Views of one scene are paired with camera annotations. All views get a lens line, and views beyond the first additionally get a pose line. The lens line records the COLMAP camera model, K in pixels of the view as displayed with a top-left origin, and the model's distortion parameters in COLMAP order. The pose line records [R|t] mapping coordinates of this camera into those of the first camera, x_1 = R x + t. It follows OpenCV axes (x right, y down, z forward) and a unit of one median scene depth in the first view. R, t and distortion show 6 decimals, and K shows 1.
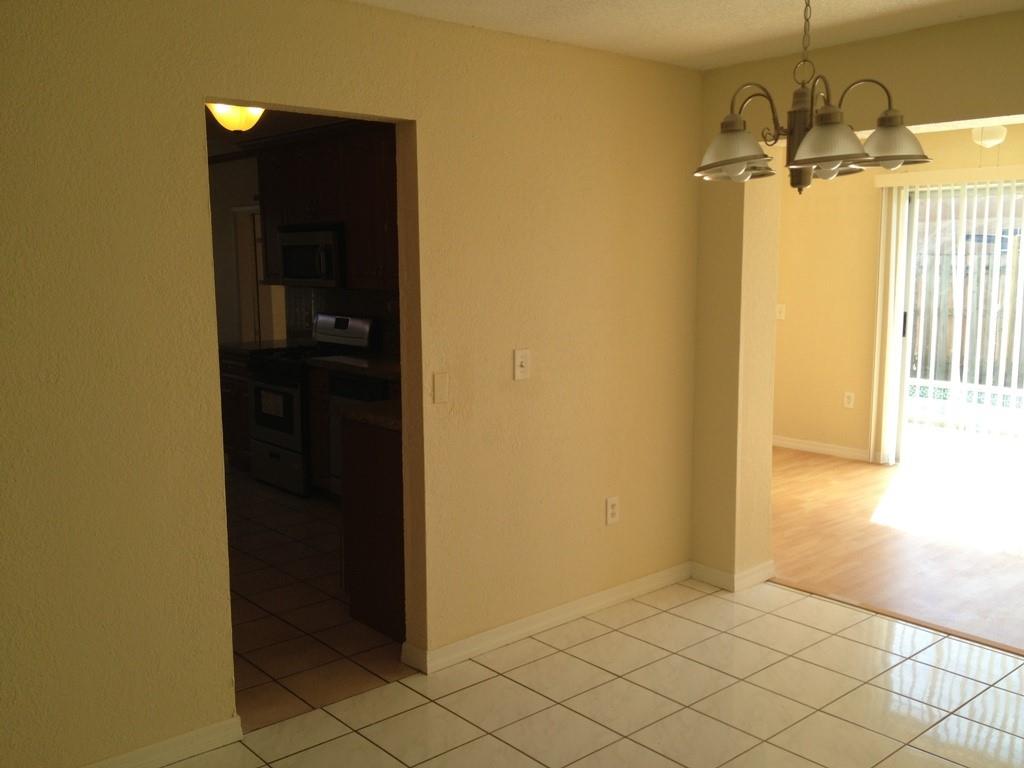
lens RADIAL K [[956.0, 0, 517.7], [0, 956.0, 380.9], [0, 0, 1]] dist [0.033135, 0.000000]
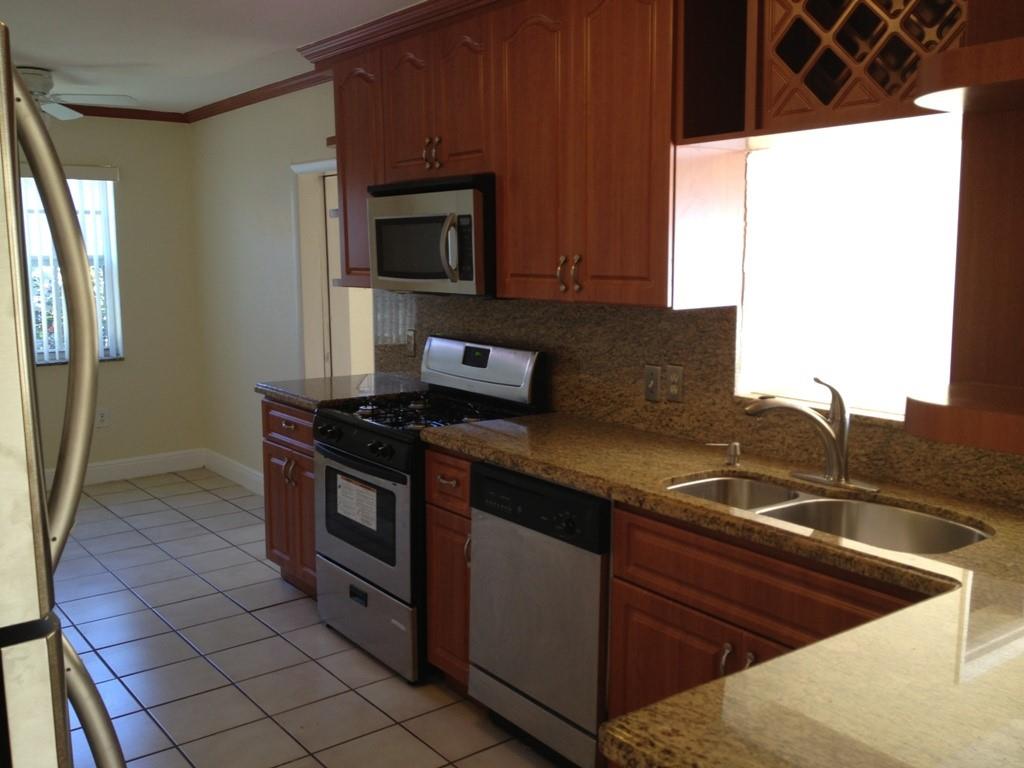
lens RADIAL K [[956.0, 0, 512.3], [0, 956.0, 384.5], [0, 0, 1]] dist [0.033135, 0.000000]
pose [[0.997808, 0.016367, -0.064123, -0.126077], [-0.015918, 0.999845, 0.007509, -0.048162], [0.064236, -0.006472, 0.997914, 0.433449]]
